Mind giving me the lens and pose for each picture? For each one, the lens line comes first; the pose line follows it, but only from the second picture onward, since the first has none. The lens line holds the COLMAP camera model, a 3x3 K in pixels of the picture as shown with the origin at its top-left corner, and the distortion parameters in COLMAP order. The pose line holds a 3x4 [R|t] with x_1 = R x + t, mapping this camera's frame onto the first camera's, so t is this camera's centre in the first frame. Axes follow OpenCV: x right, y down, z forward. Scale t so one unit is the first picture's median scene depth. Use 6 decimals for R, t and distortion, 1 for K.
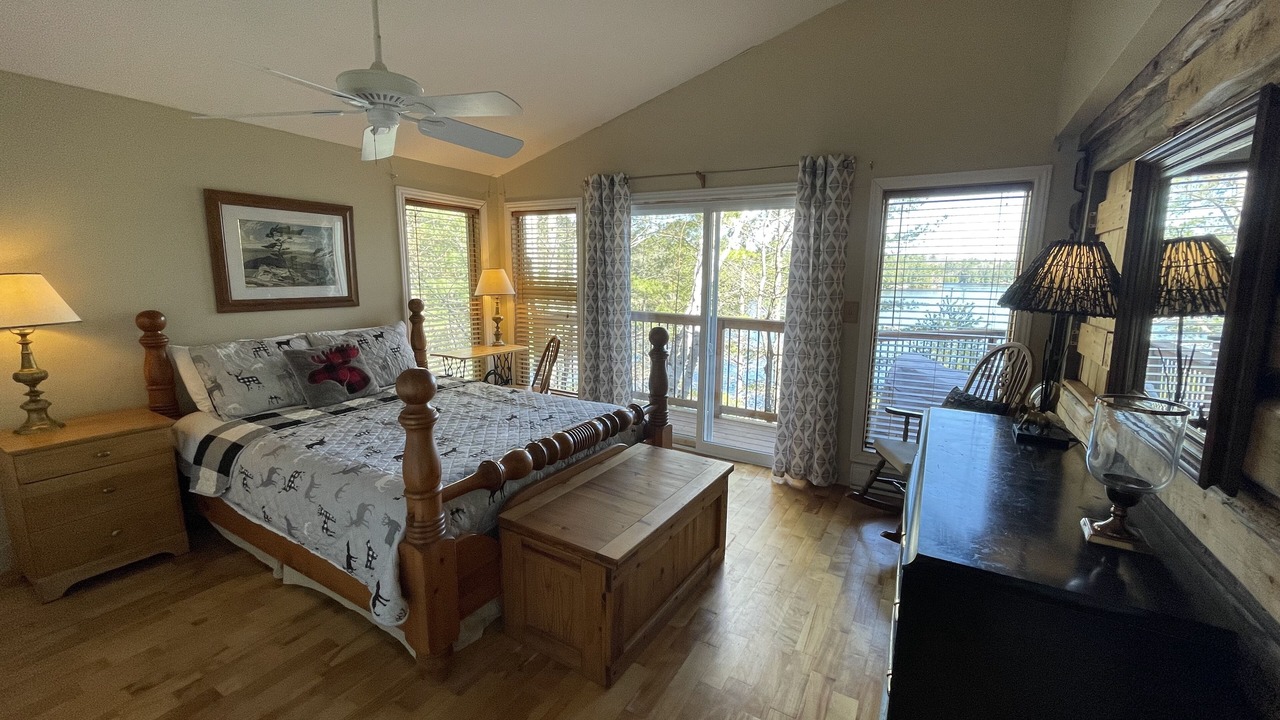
lens RADIAL K [[513.7, 0, 641.6], [0, 513.7, 359.6], [0, 0, 1]] dist [-0.006109, 0.000198]
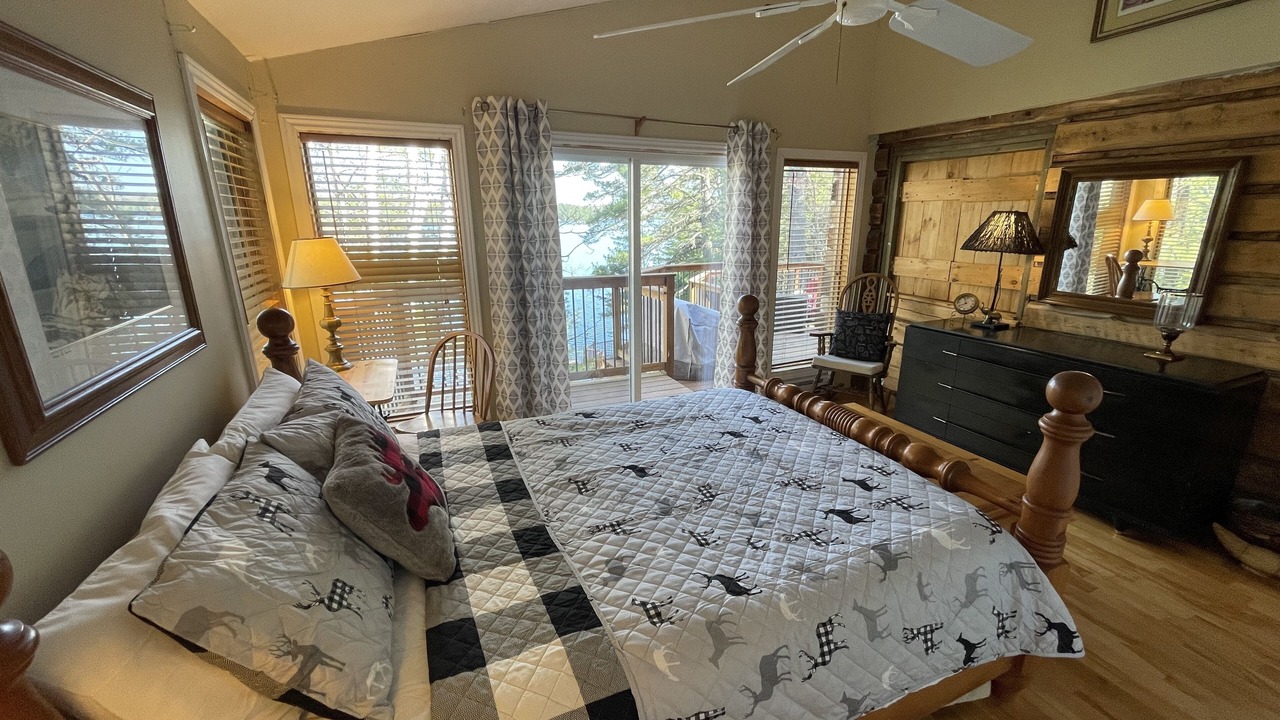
lens RADIAL K [[513.7, 0, 641.6], [0, 513.7, 359.6], [0, 0, 1]] dist [-0.006109, 0.000198]
pose [[0.586258, -0.229527, 0.776929, -0.715288], [0.148032, 0.973229, 0.175817, -0.121331], [-0.796485, 0.011936, 0.604540, 0.498711]]
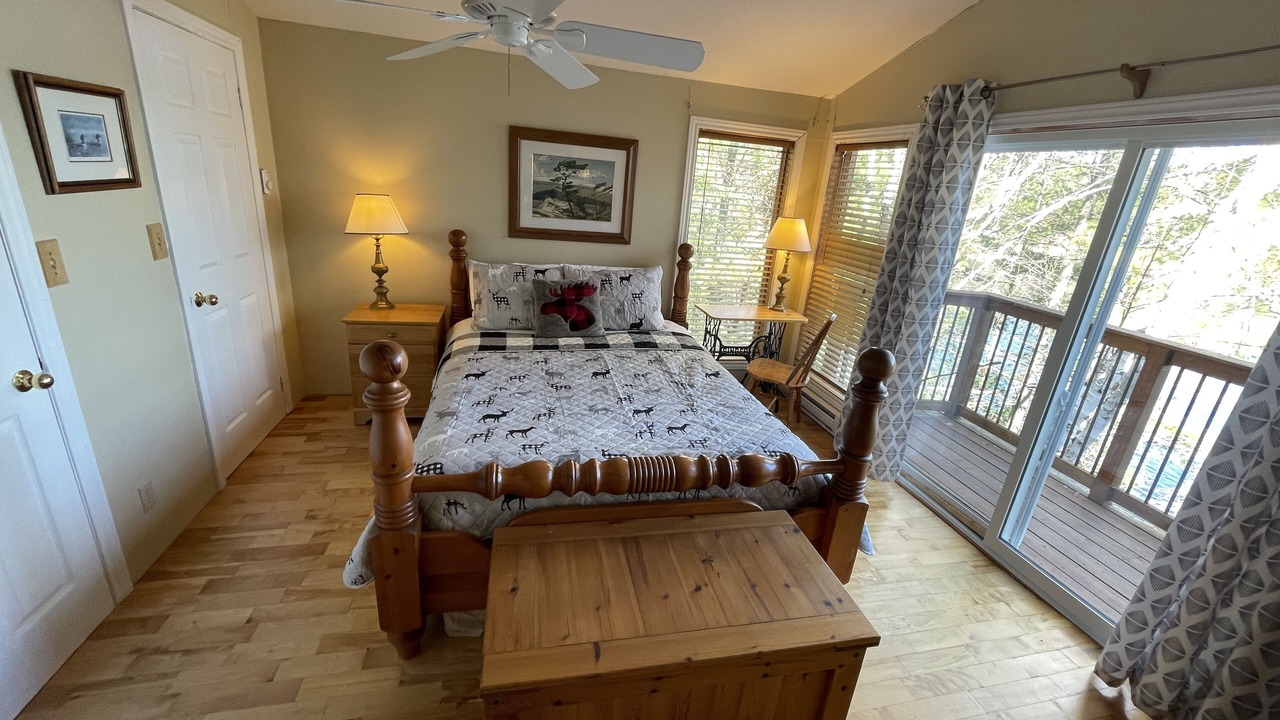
lens RADIAL K [[513.7, 0, 641.6], [0, 513.7, 359.6], [0, 0, 1]] dist [-0.006109, 0.000198]
pose [[0.687805, 0.278906, -0.670176, 0.210000], [-0.194922, 0.960295, 0.199595, -0.099519], [0.699235, -0.006650, 0.714861, 0.321629]]
